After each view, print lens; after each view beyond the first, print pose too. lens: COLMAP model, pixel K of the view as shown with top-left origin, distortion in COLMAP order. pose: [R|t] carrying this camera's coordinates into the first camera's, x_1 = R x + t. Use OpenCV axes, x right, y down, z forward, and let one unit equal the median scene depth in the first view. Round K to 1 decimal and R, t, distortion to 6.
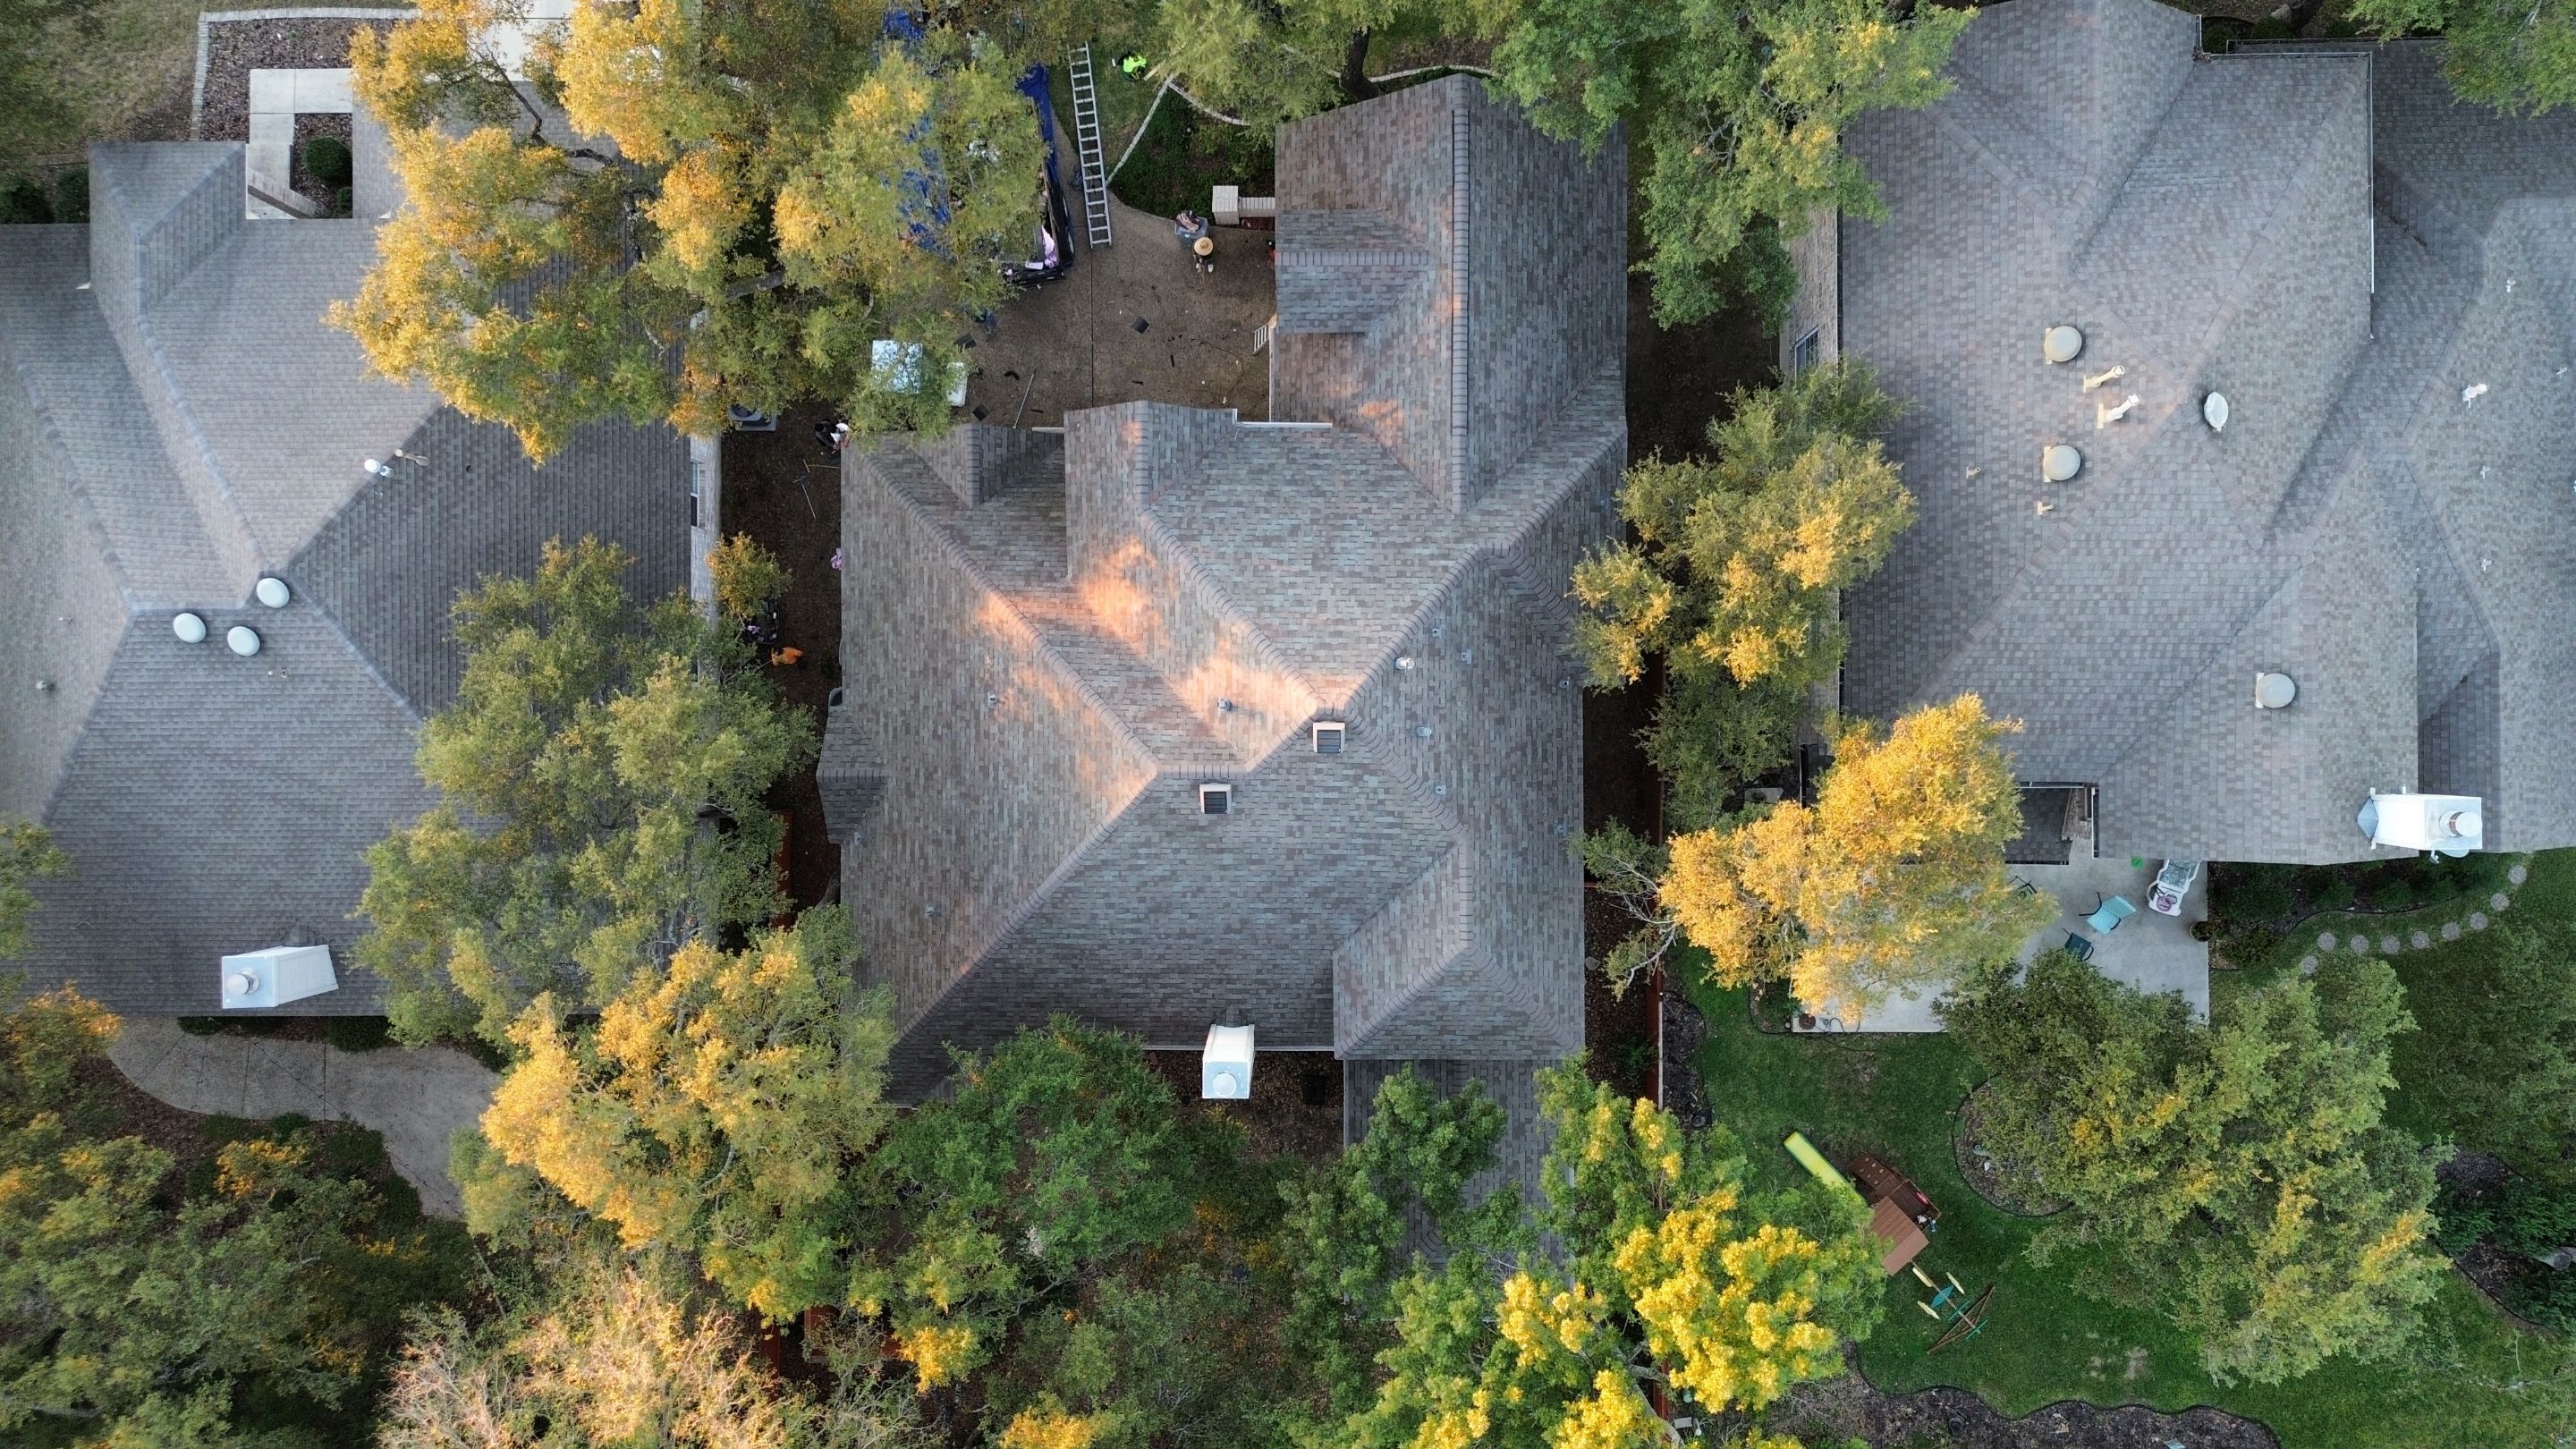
lens RADIAL K [[1820.4, 0, 1293.4], [0, 1820.4, 722.2], [0, 0, 1]] dist [0.062503, -0.054792]
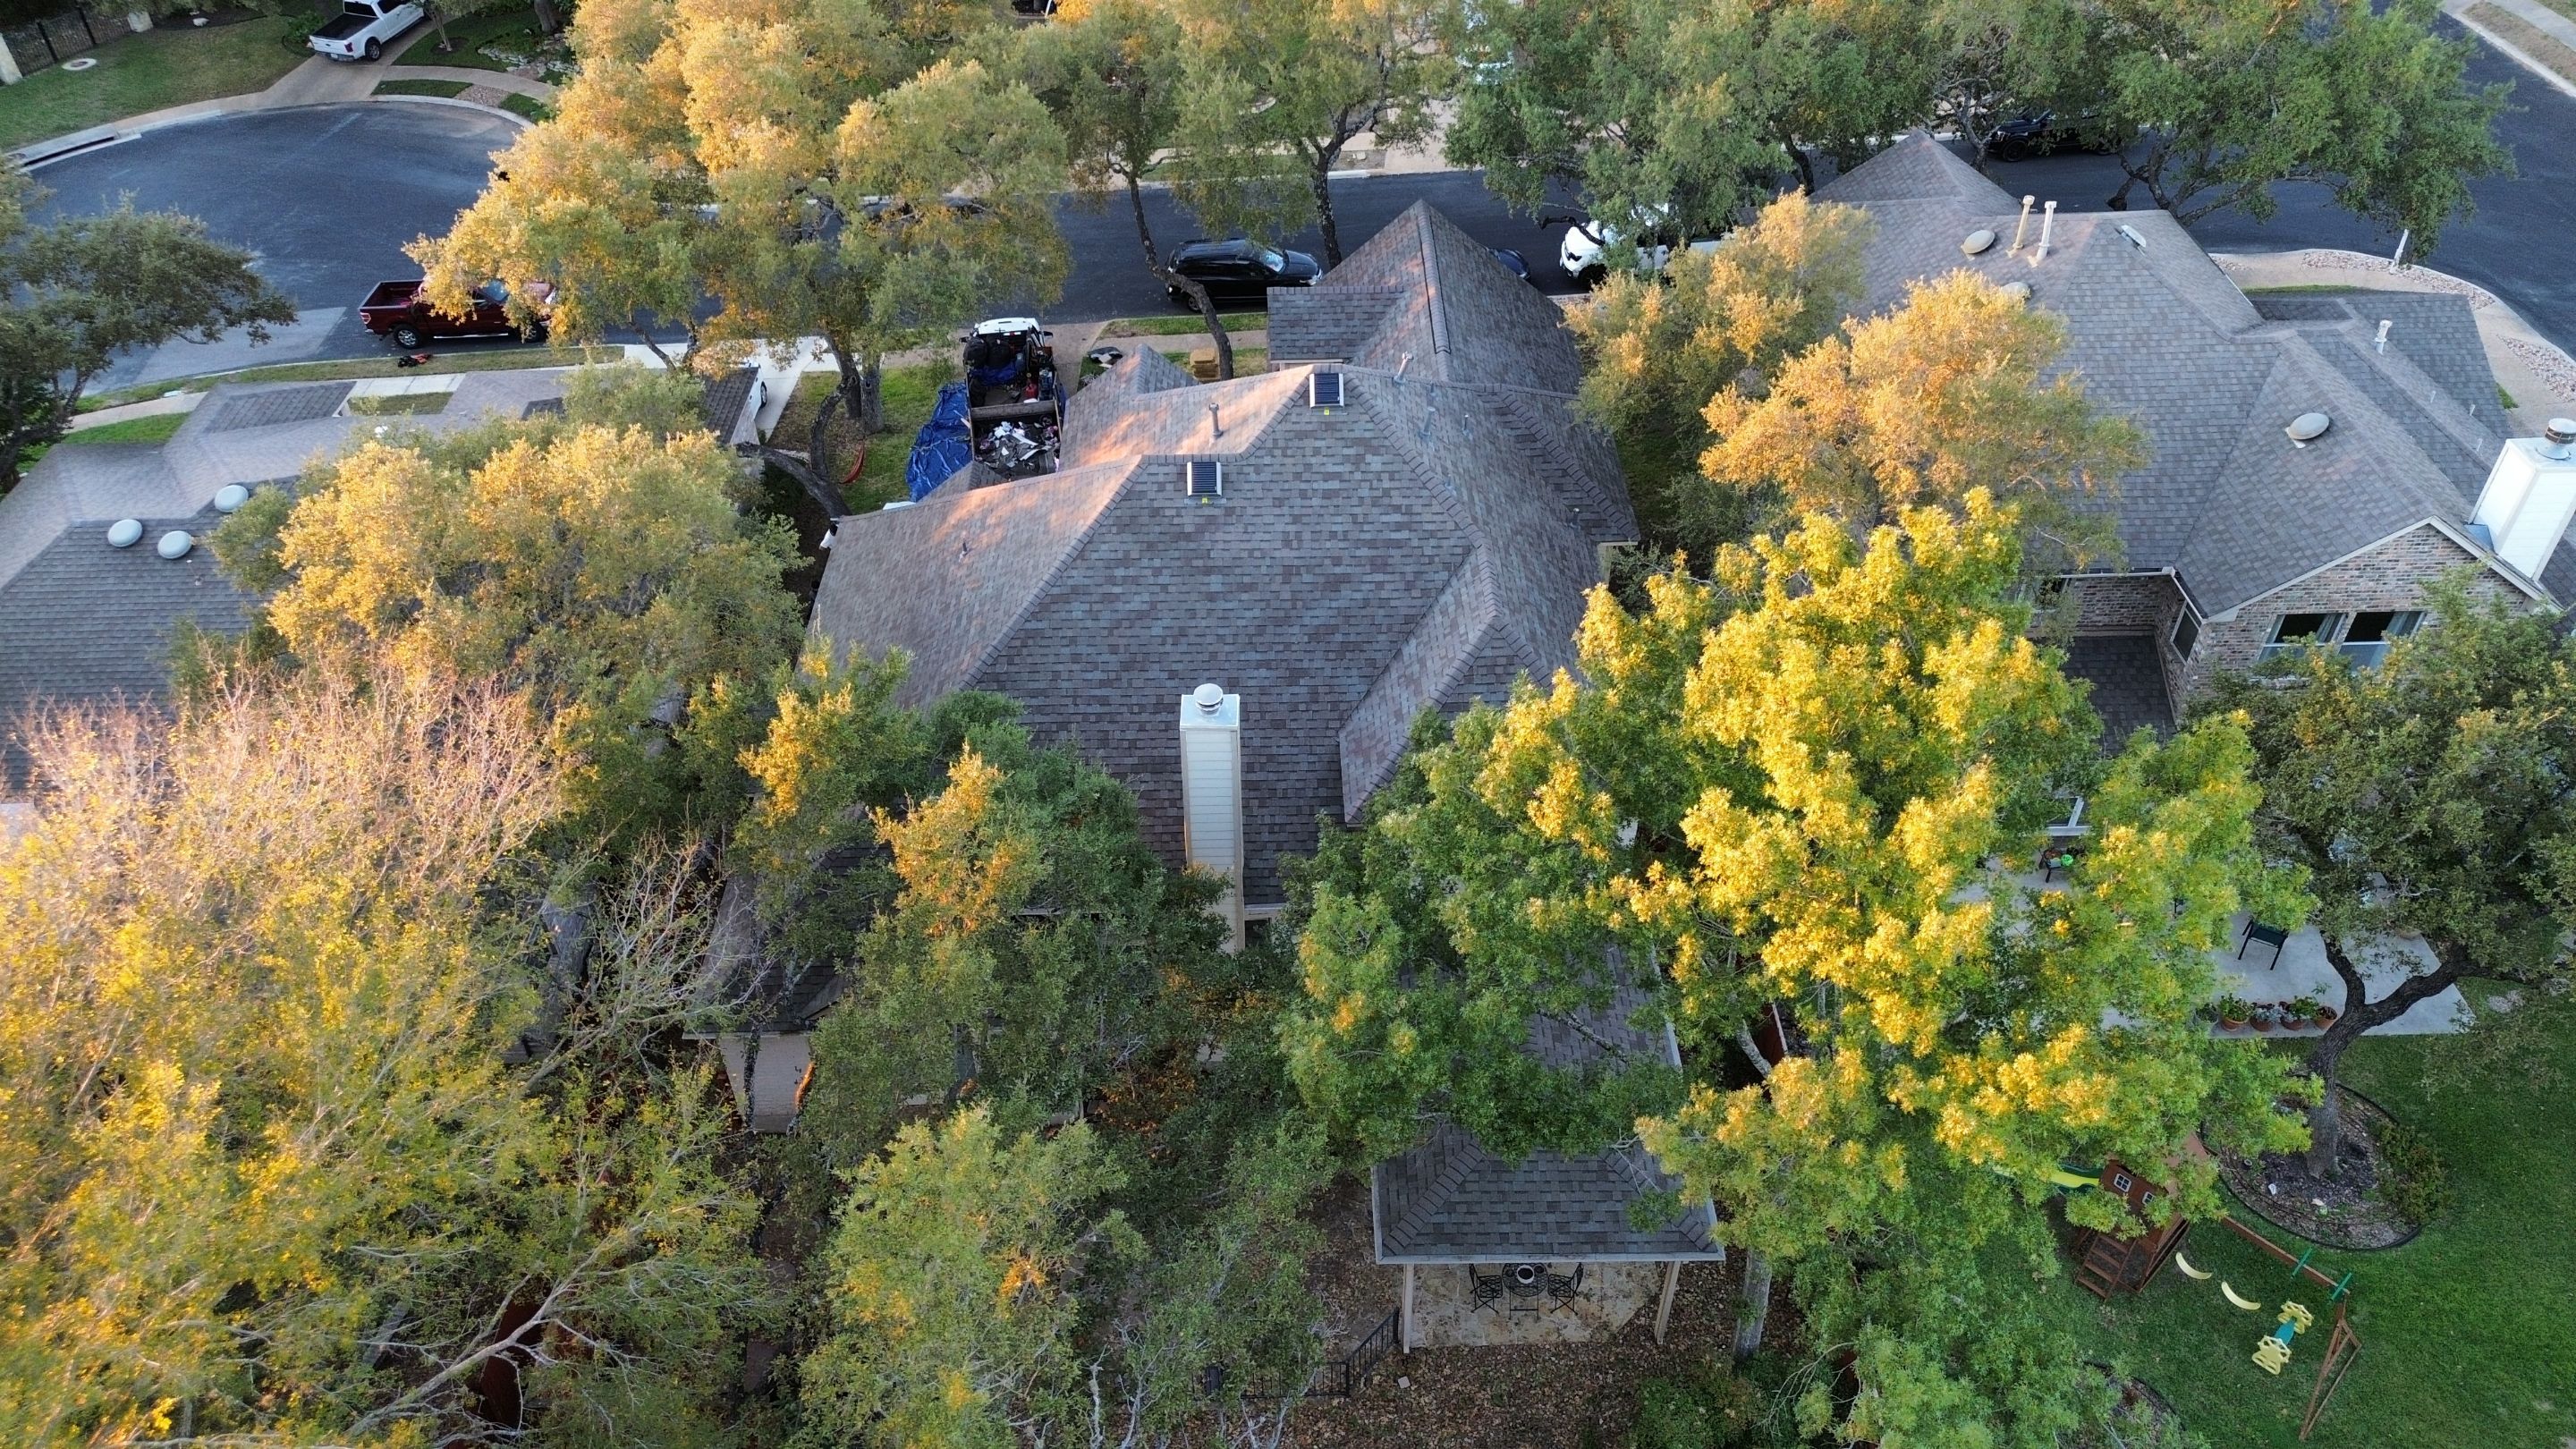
lens RADIAL K [[1820.4, 0, 1293.8], [0, 1820.4, 719.0], [0, 0, 1]] dist [0.062503, -0.054792]
pose [[0.999898, -0.006136, 0.012895, -0.010261], [0.013767, 0.654291, -0.756118, 0.800721], [-0.003798, 0.756218, 0.654309, 0.485716]]
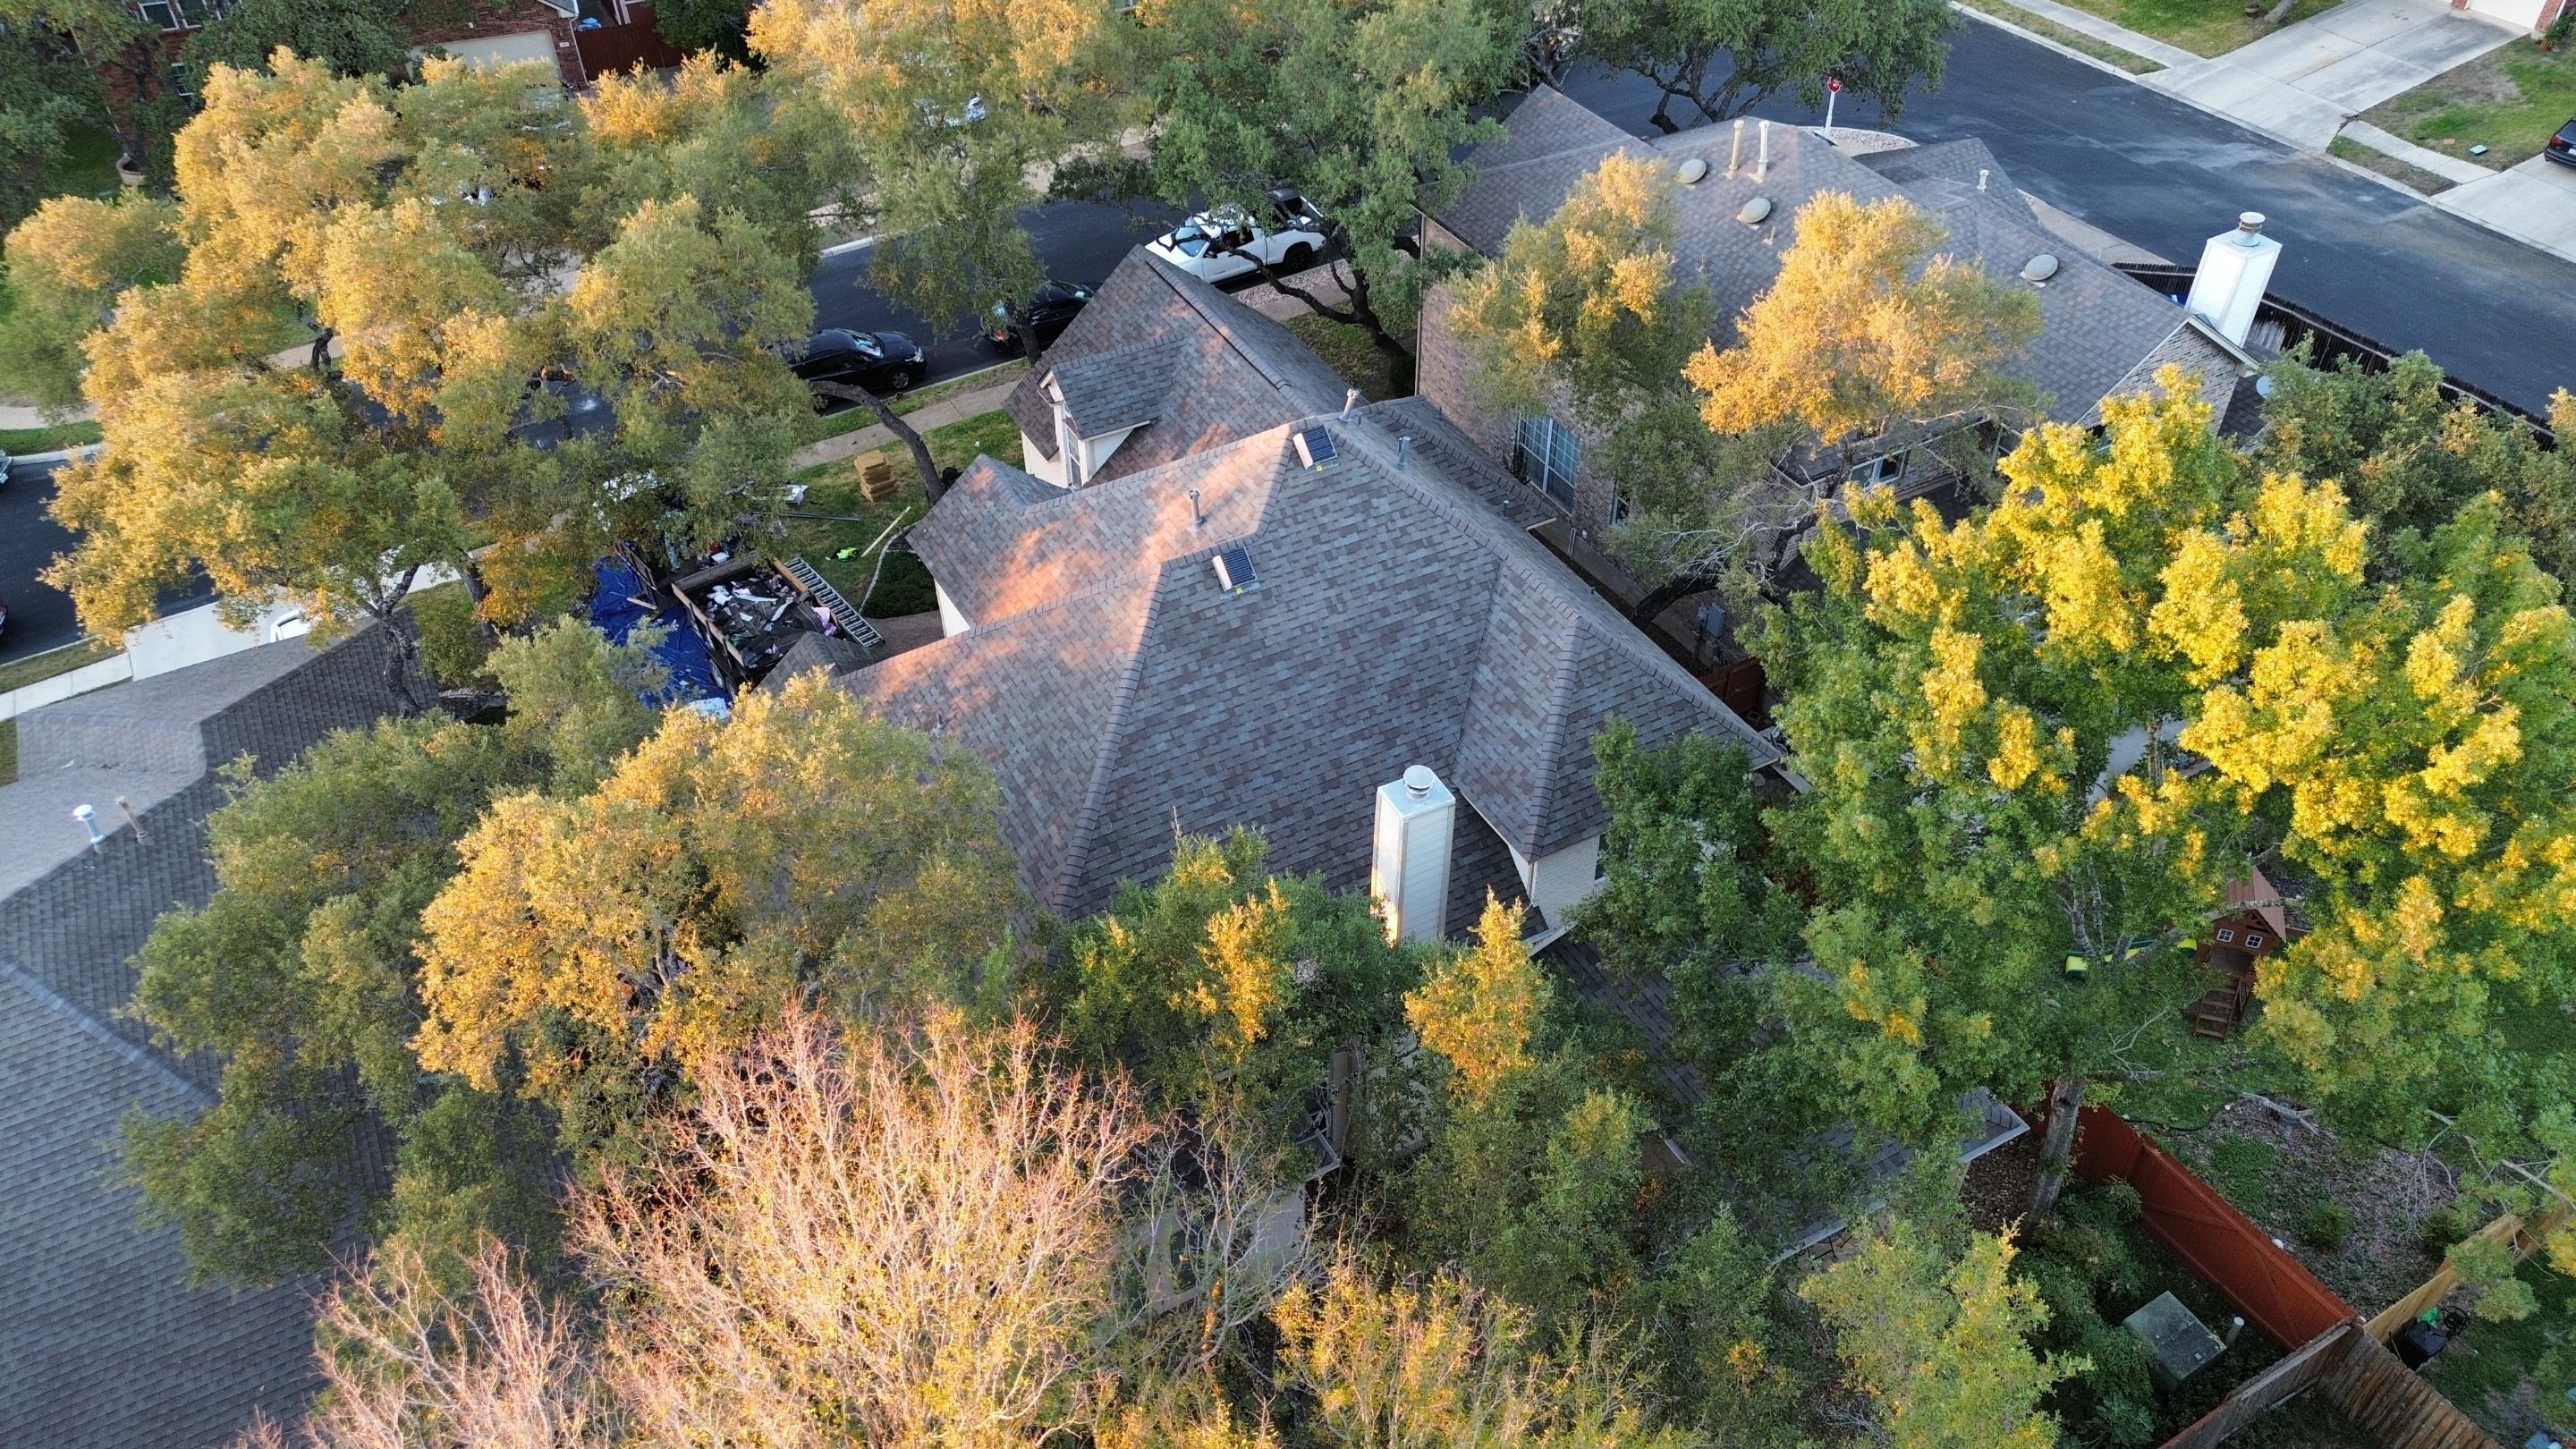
lens RADIAL K [[1820.4, 0, 1289.7], [0, 1820.4, 719.0], [0, 0, 1]] dist [0.062503, -0.054792]
pose [[0.878430, -0.306225, 0.366859, -0.351363], [0.477833, 0.572375, -0.666379, 0.656176], [-0.005919, 0.760666, 0.649117, 0.490271]]
